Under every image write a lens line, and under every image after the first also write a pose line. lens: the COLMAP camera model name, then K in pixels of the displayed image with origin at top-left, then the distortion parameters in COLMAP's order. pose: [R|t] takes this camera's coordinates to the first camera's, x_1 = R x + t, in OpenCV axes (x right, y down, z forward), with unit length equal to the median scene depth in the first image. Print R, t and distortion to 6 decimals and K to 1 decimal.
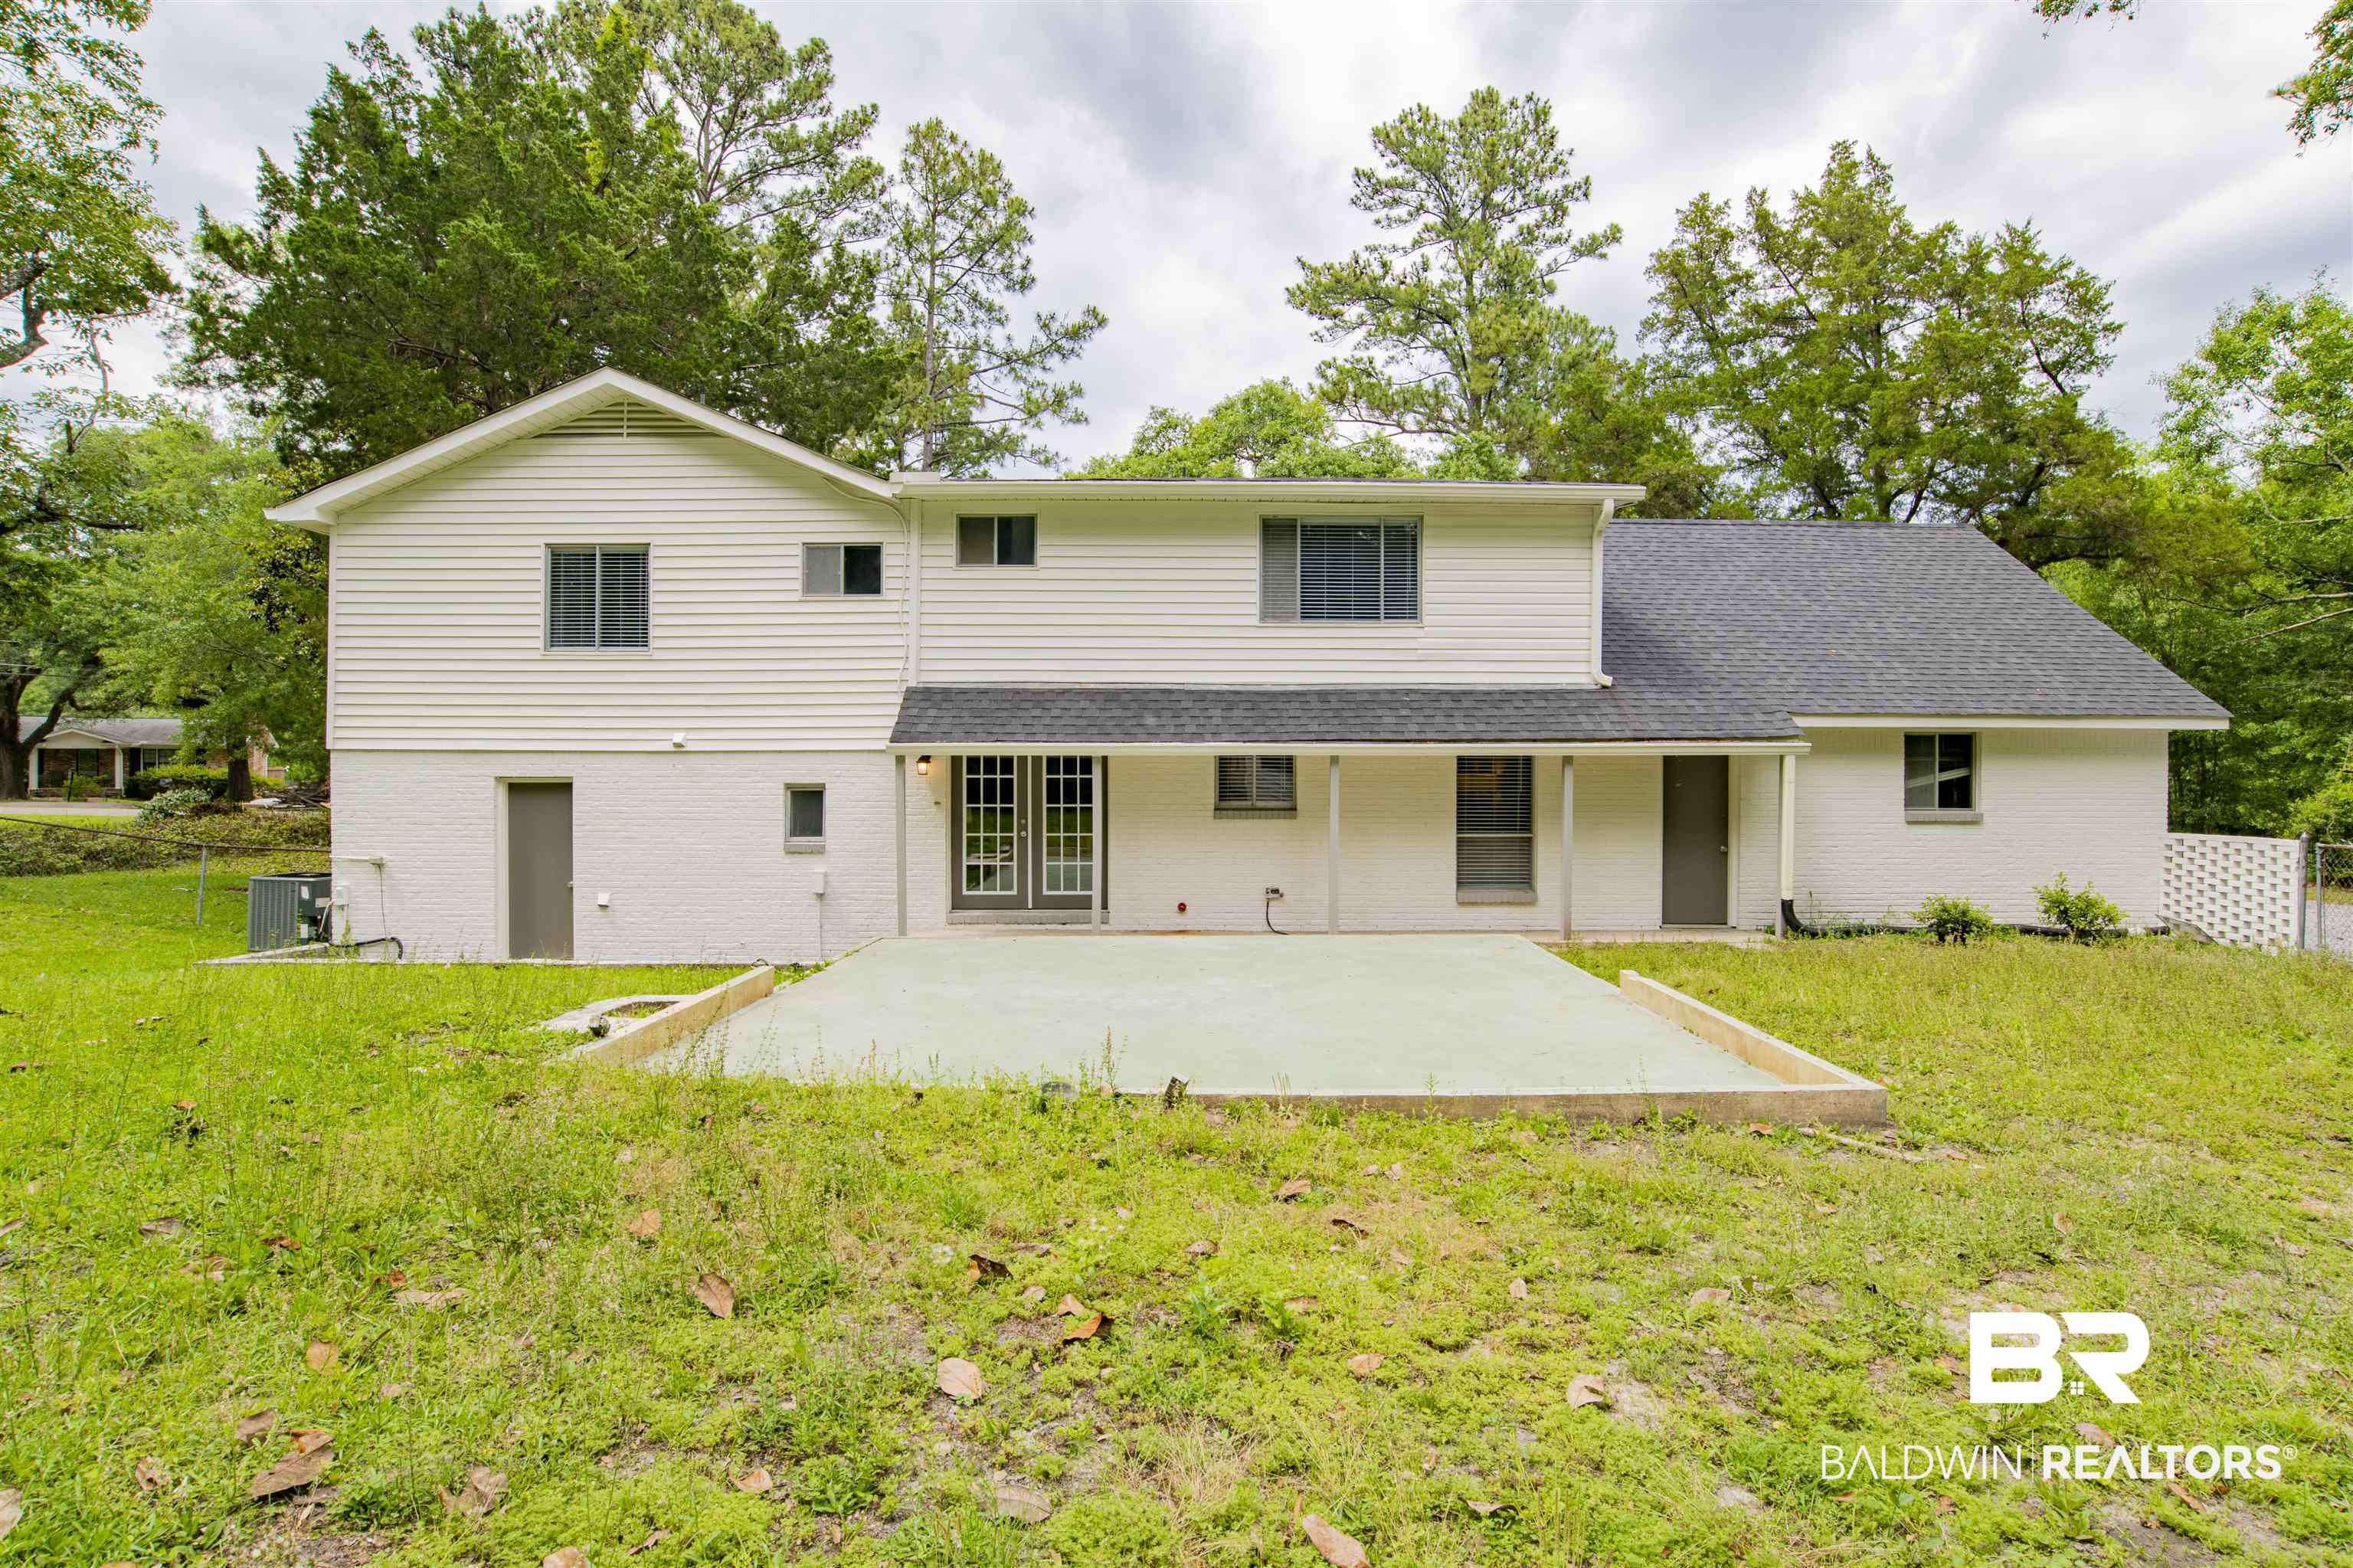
lens RADIAL K [[1219.9, 0, 1191.9], [0, 1219.9, 787.8], [0, 0, 1]] dist [-0.049030, 0.016769]
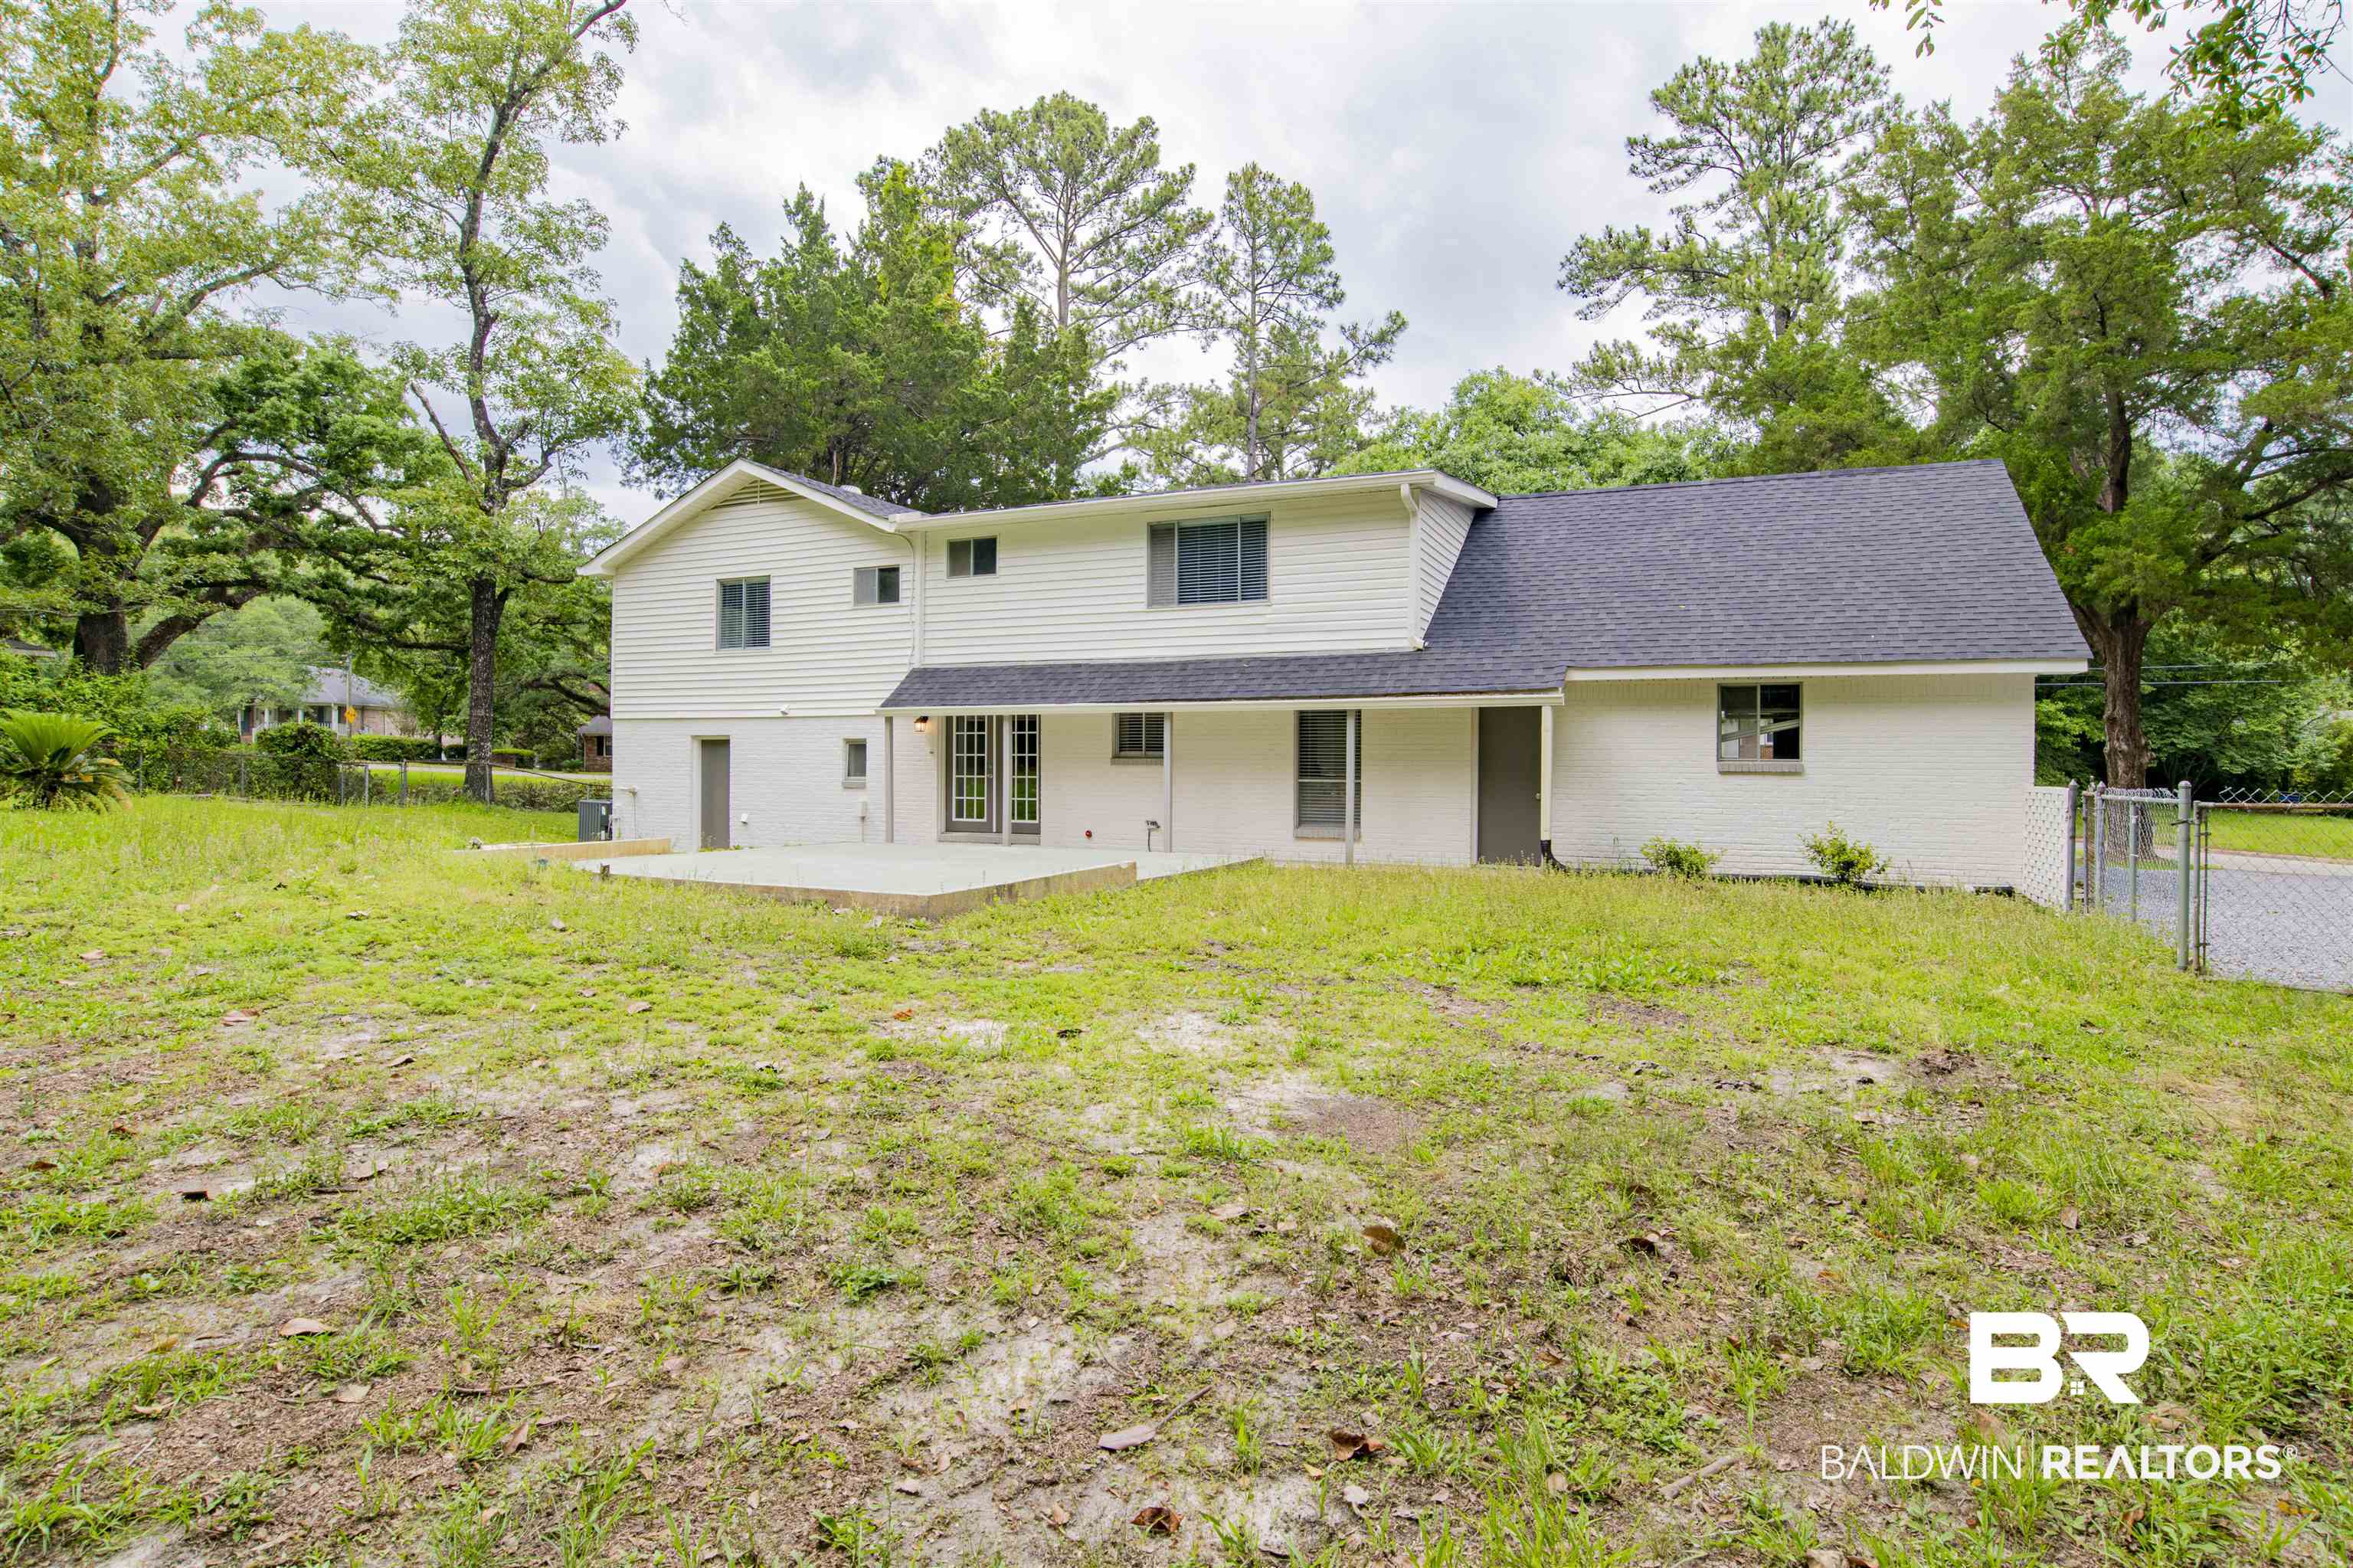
lens RADIAL K [[1219.9, 0, 1161.2], [0, 1219.9, 779.6], [0, 0, 1]] dist [-0.049030, 0.016769]
pose [[0.904673, 0.009509, -0.425999, 0.601805], [-0.010548, 0.999944, -0.000079, 0.040495], [0.425975, 0.004565, 0.904723, -0.127141]]
